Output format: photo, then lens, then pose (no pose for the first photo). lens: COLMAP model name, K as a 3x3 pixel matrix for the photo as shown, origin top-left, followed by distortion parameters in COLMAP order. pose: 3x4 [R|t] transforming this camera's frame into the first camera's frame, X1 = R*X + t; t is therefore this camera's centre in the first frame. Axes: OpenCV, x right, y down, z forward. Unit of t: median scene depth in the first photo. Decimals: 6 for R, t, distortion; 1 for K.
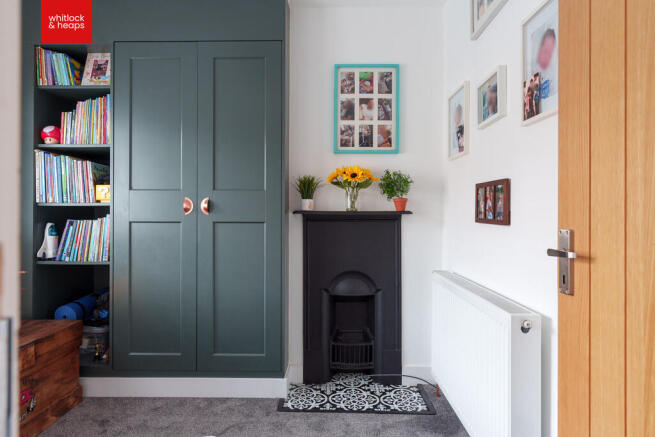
lens RADIAL K [[386.0, 0, 327.5], [0, 386.0, 218.5], [0, 0, 1]] dist [-0.001177, 0.001396]
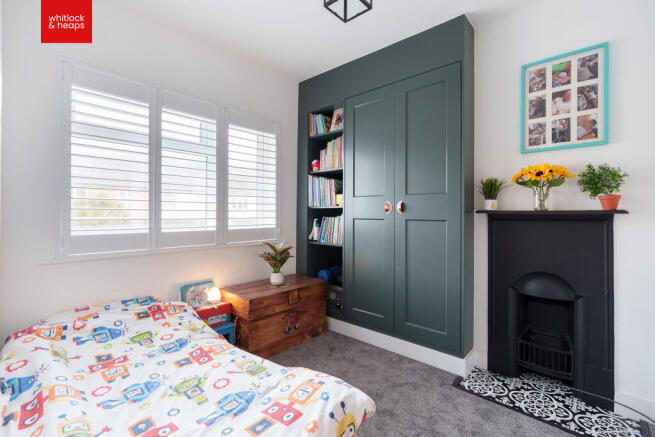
lens RADIAL K [[294.5, 0, 327.1], [0, 294.5, 215.5], [0, 0, 1]] dist [0.000665, 0.000853]
pose [[0.755928, 0.005751, -0.654630, 0.143387], [-0.009010, 0.999958, -0.001620, -0.000570], [0.654593, 0.007122, 0.755948, 0.084294]]
